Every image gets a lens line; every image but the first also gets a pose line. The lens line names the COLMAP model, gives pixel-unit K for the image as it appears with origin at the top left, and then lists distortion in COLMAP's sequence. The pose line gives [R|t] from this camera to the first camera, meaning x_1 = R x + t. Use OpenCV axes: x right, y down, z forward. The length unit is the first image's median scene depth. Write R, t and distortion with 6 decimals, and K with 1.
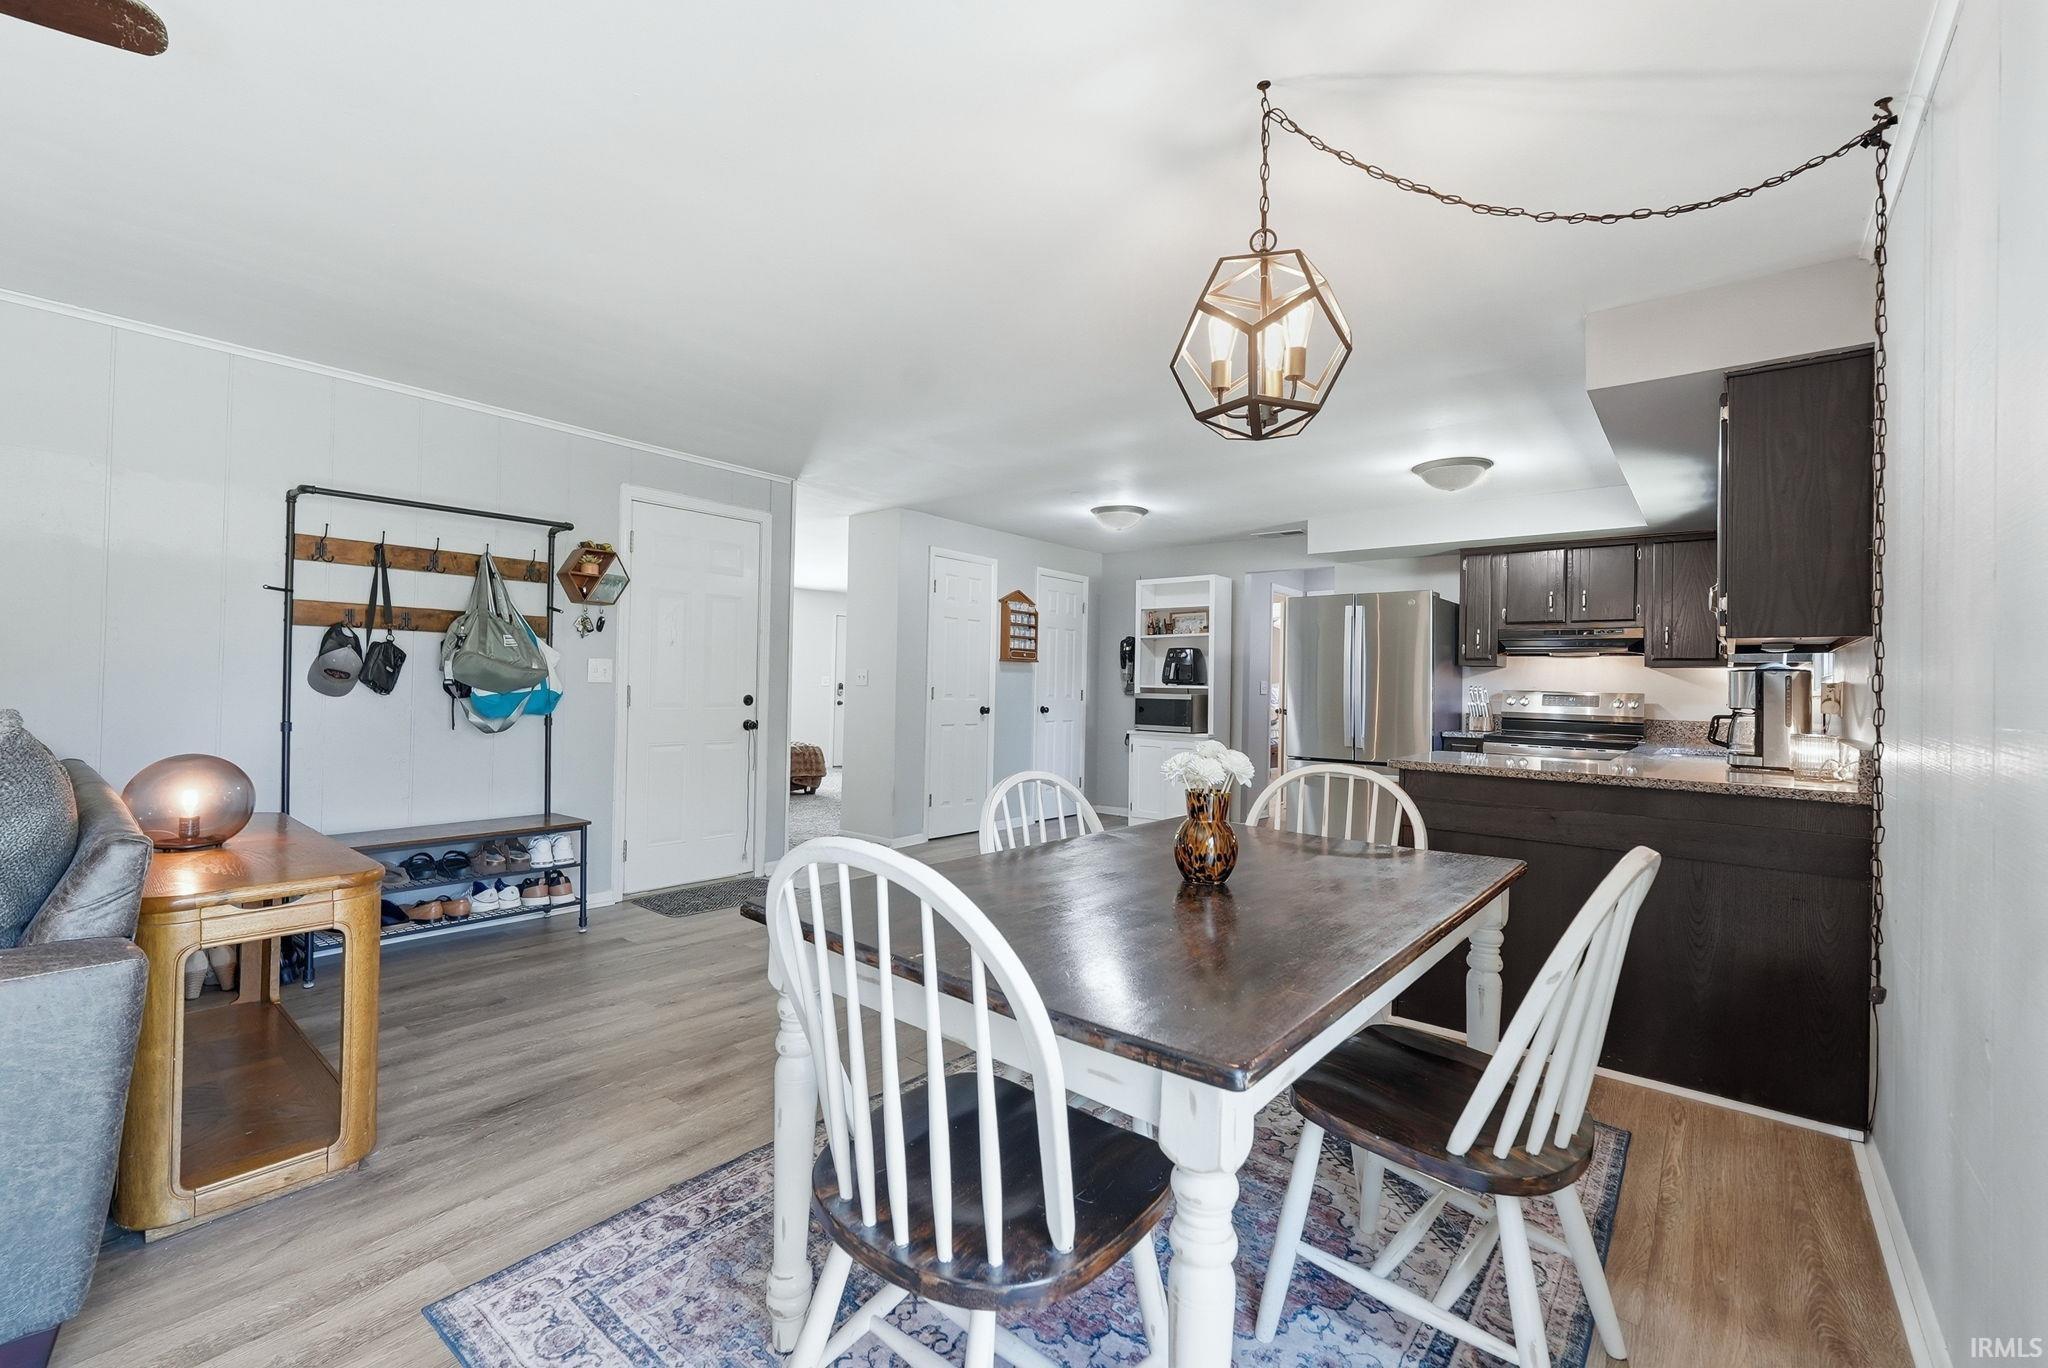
lens RADIAL K [[851.1, 0, 1038.4], [0, 851.1, 676.9], [0, 0, 1]] dist [-0.001586, -0.000552]
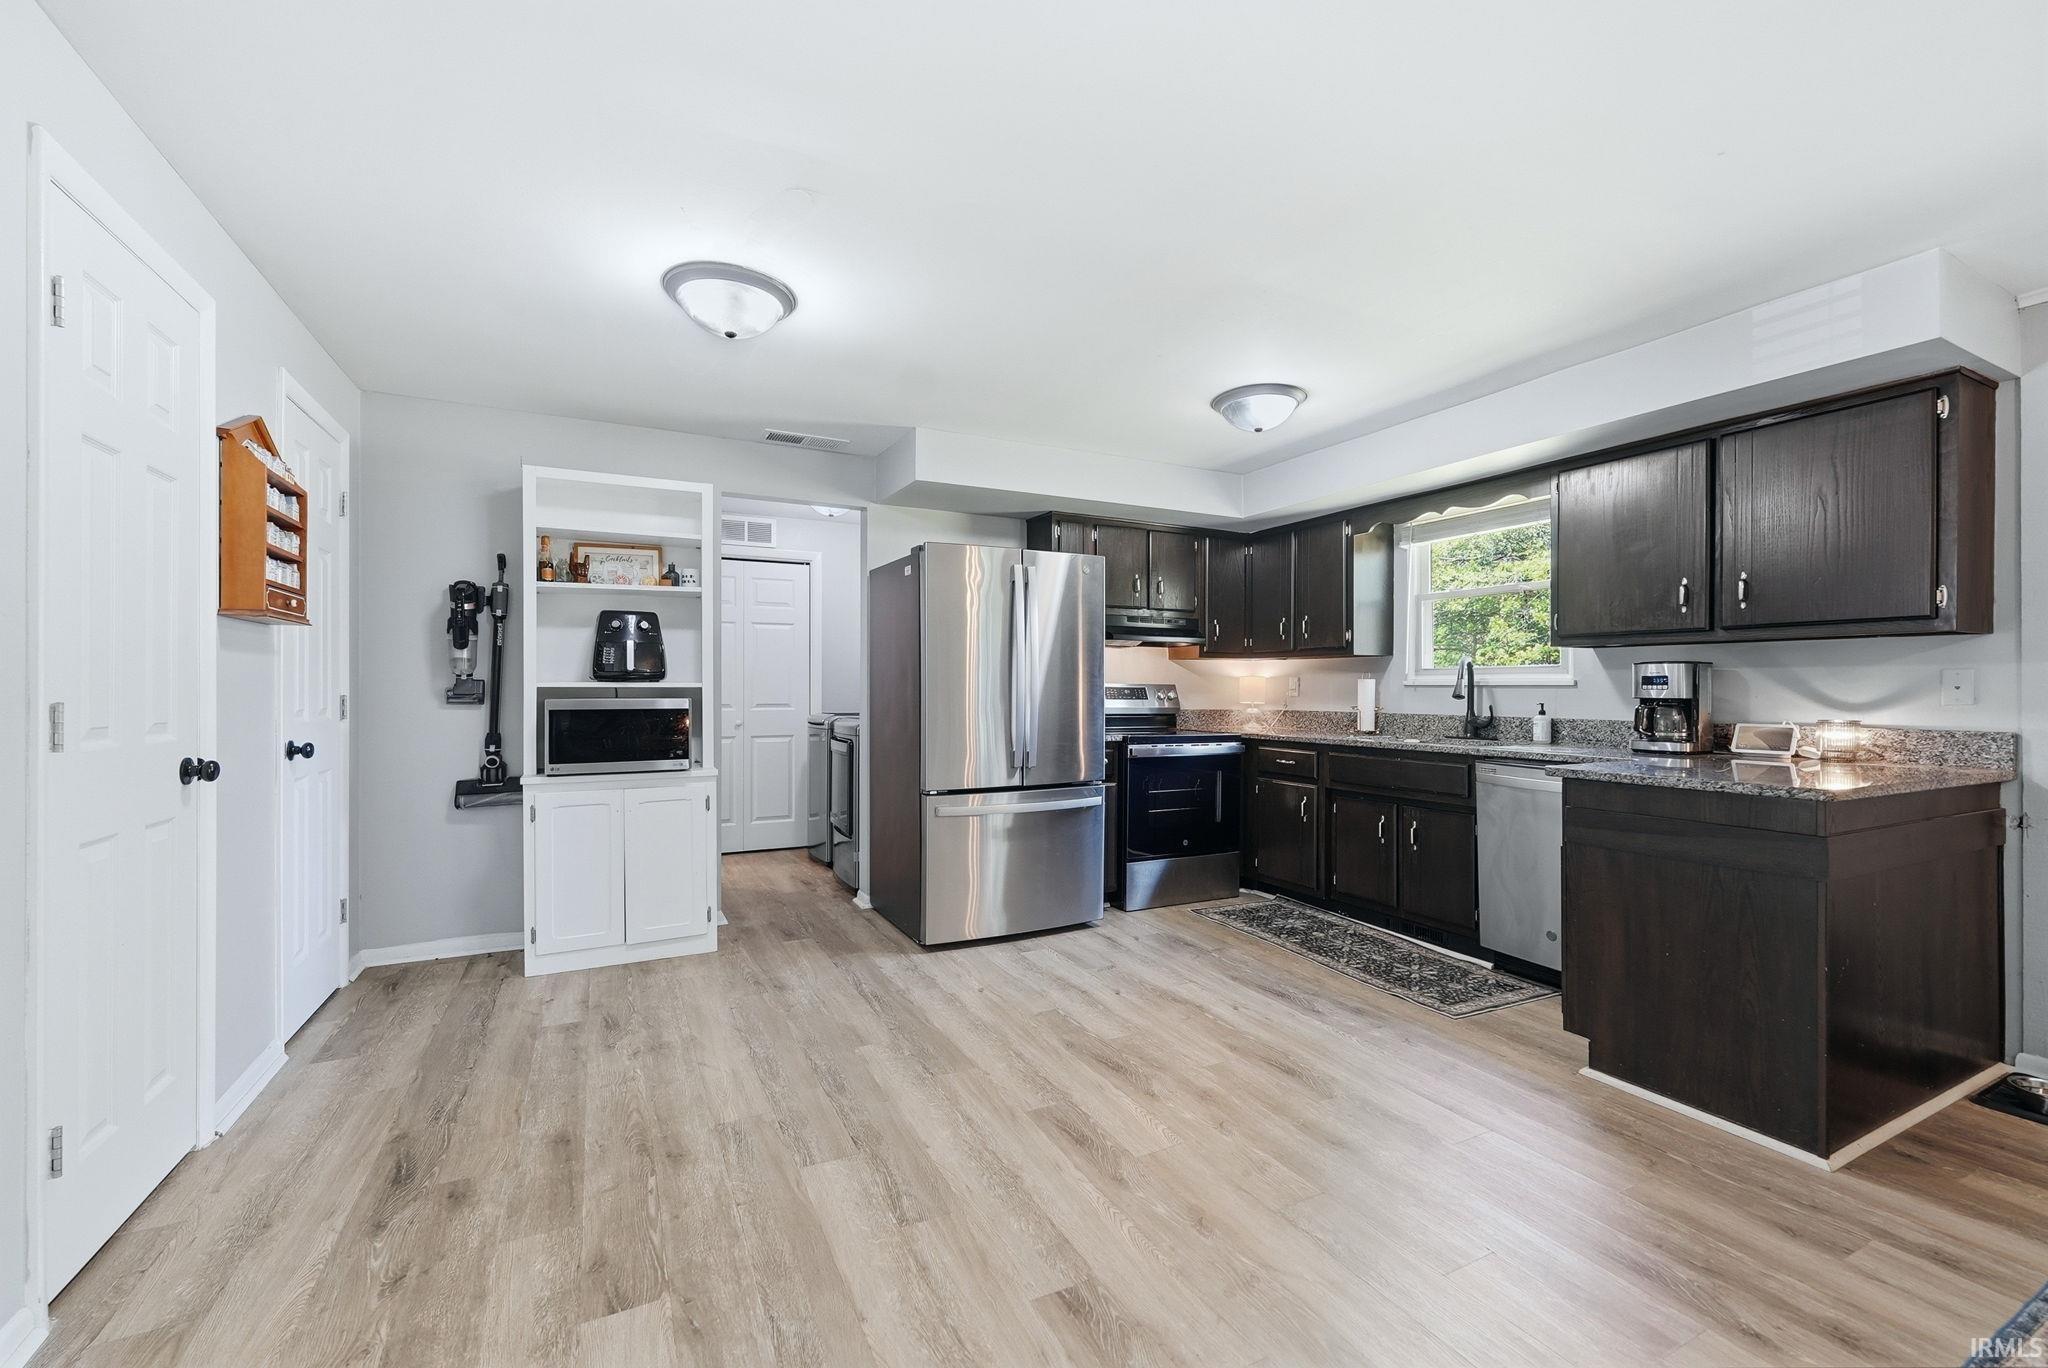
lens RADIAL K [[851.1, 0, 1024.3], [0, 851.1, 683.6], [0, 0, 1]] dist [-0.001586, -0.000552]
pose [[0.401134, -0.015743, 0.915884, -0.238999], [-0.003221, 0.999822, 0.018597, 0.000259], [-0.916014, -0.010410, 0.401012, 0.632698]]
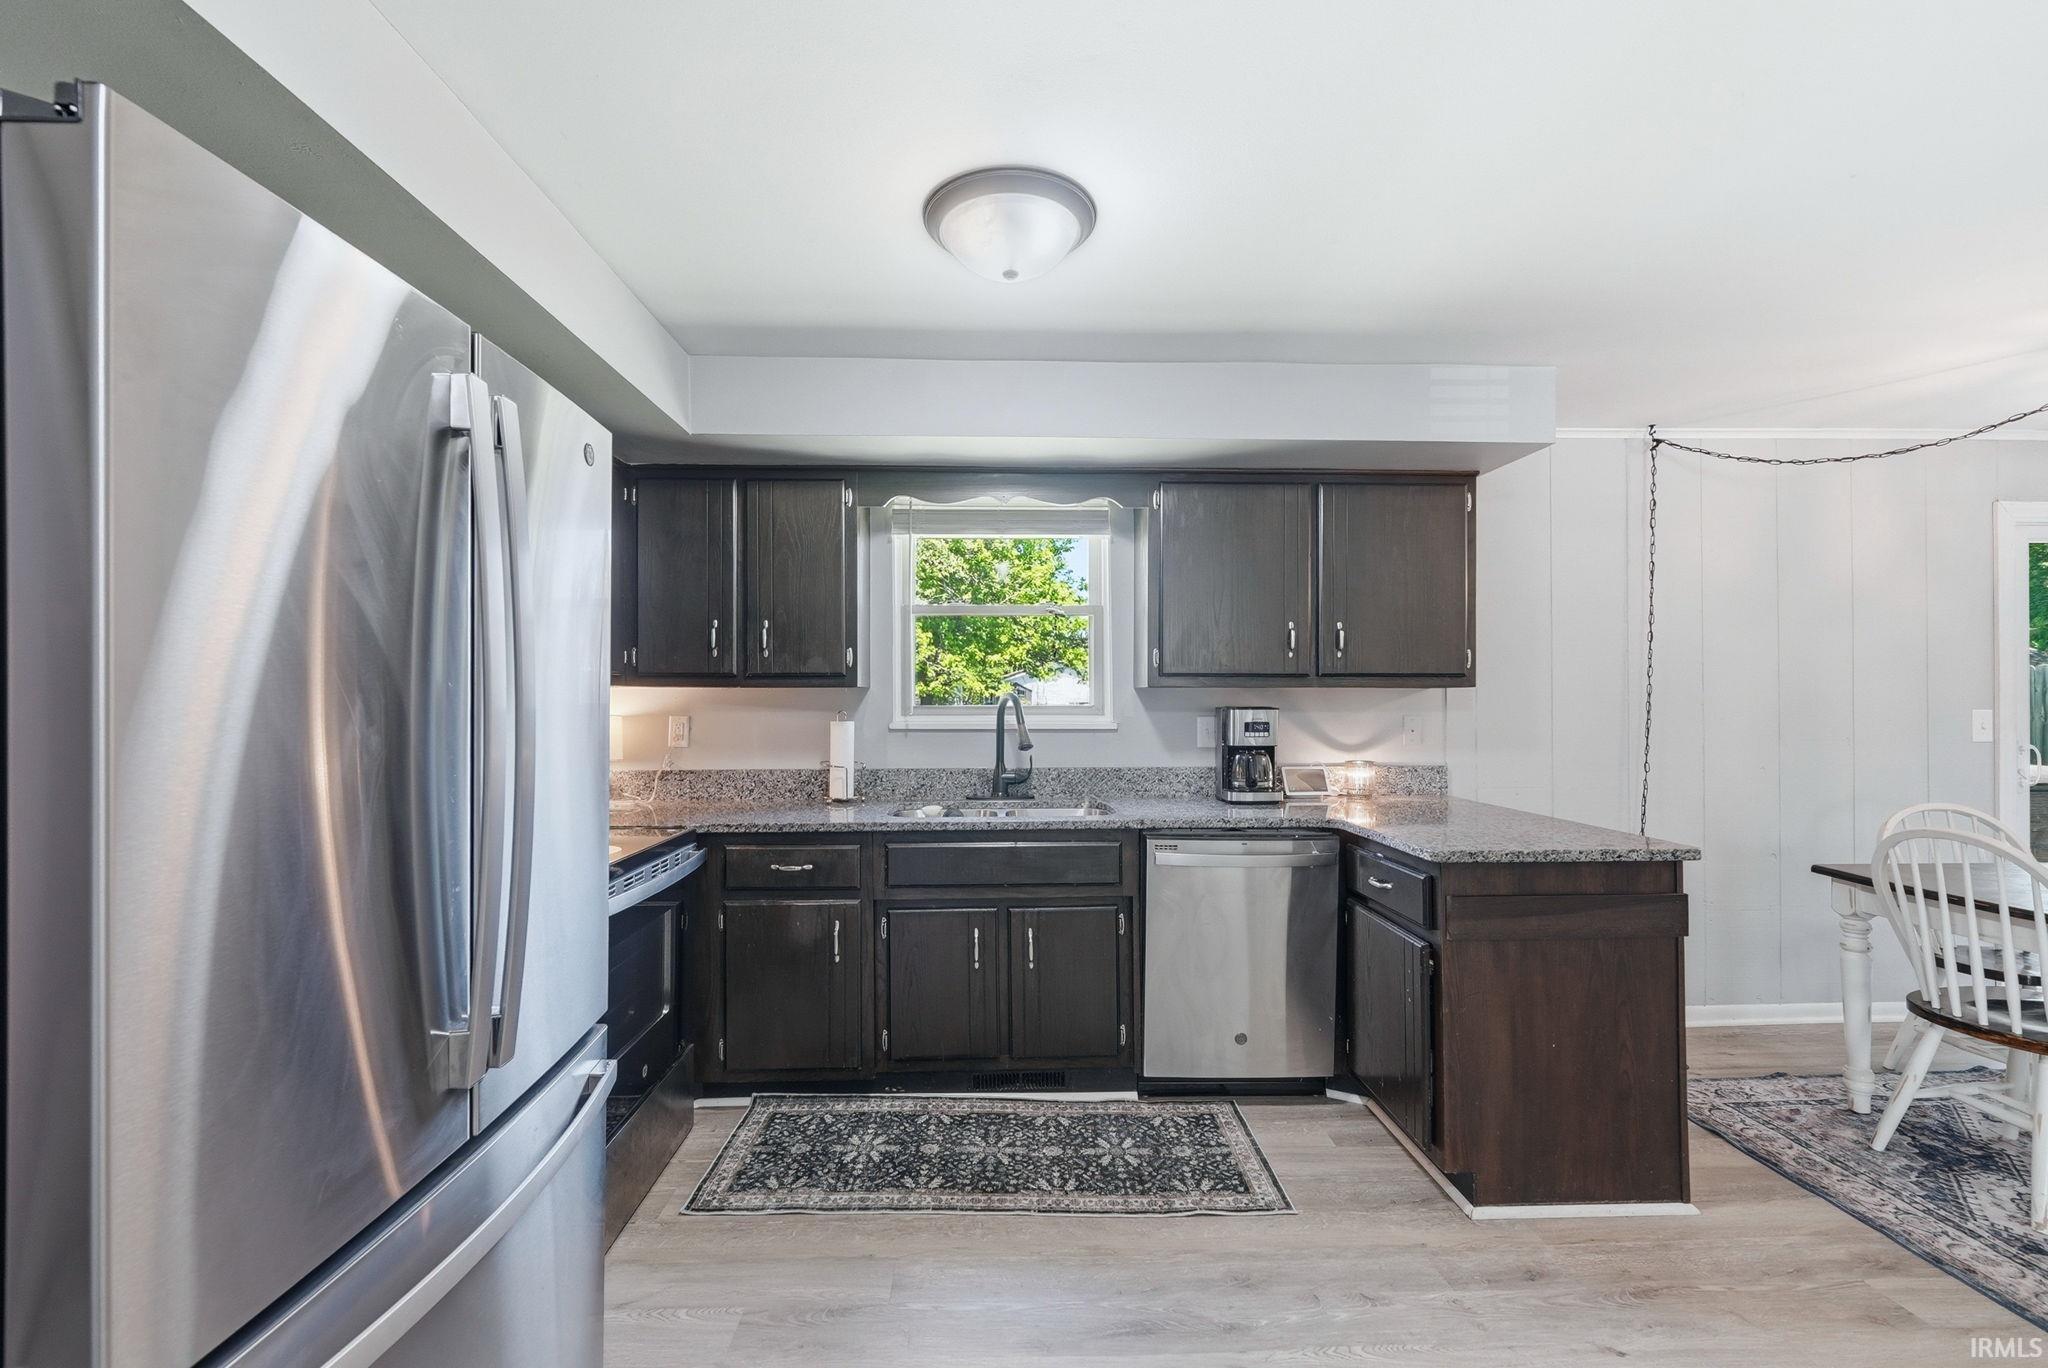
lens RADIAL K [[851.1, 0, 1025.3], [0, 851.1, 695.0], [0, 0, 1]] dist [-0.001586, -0.000552]
pose [[-0.661538, -0.017501, 0.749707, 0.132536], [-0.021394, 0.999761, 0.004460, -0.011728], [-0.749606, -0.013089, -0.661755, 0.927849]]
